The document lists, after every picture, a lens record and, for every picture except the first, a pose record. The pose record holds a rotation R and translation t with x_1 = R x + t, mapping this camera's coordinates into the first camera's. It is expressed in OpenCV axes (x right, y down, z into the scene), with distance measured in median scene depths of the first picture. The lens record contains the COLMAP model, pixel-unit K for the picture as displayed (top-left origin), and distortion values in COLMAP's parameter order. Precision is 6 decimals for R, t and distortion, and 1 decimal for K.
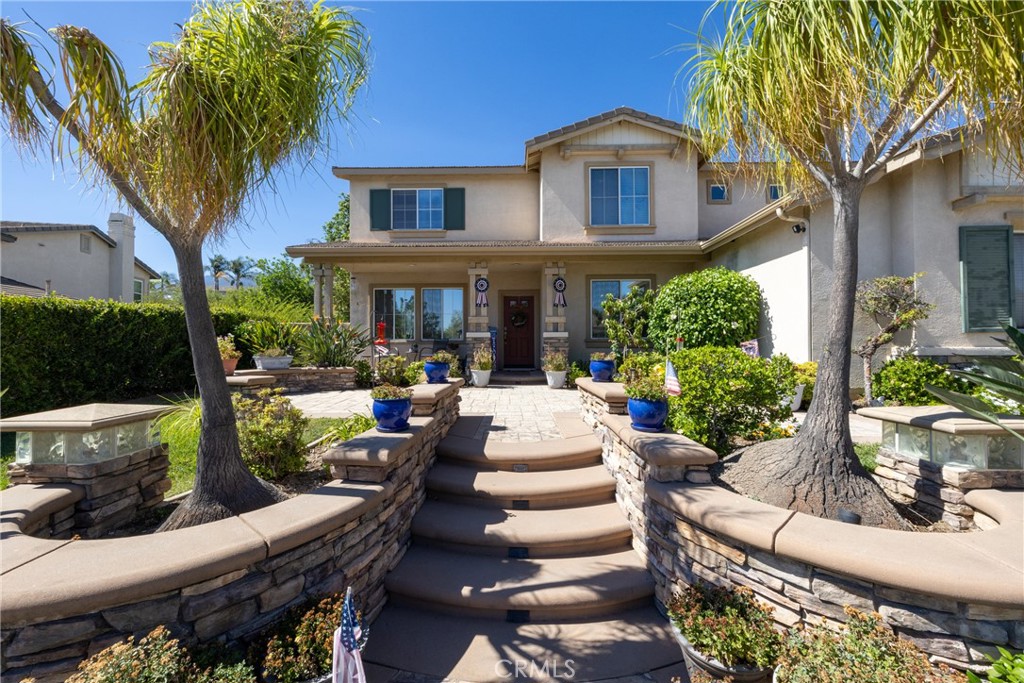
lens RADIAL K [[378.7, 0, 512.0], [0, 378.7, 341.5], [0, 0, 1]] dist [0.001232, 0.000035]
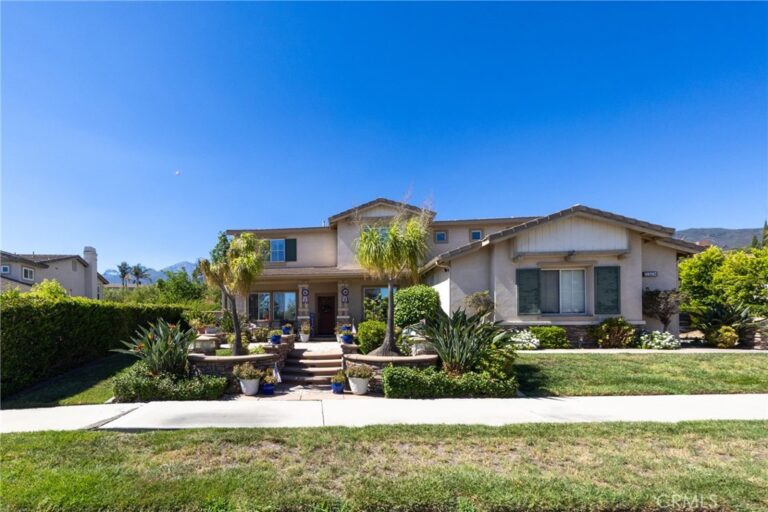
lens RADIAL K [[279.4, 0, 356.7], [0, 279.4, 318.7], [0, 0, 1]] dist [-0.000509, -0.000019]
pose [[0.996363, -0.005656, 0.085021, 0.062161], [0.006535, 0.999928, -0.010066, 0.005744], [-0.084958, 0.010585, 0.996328, -0.474033]]
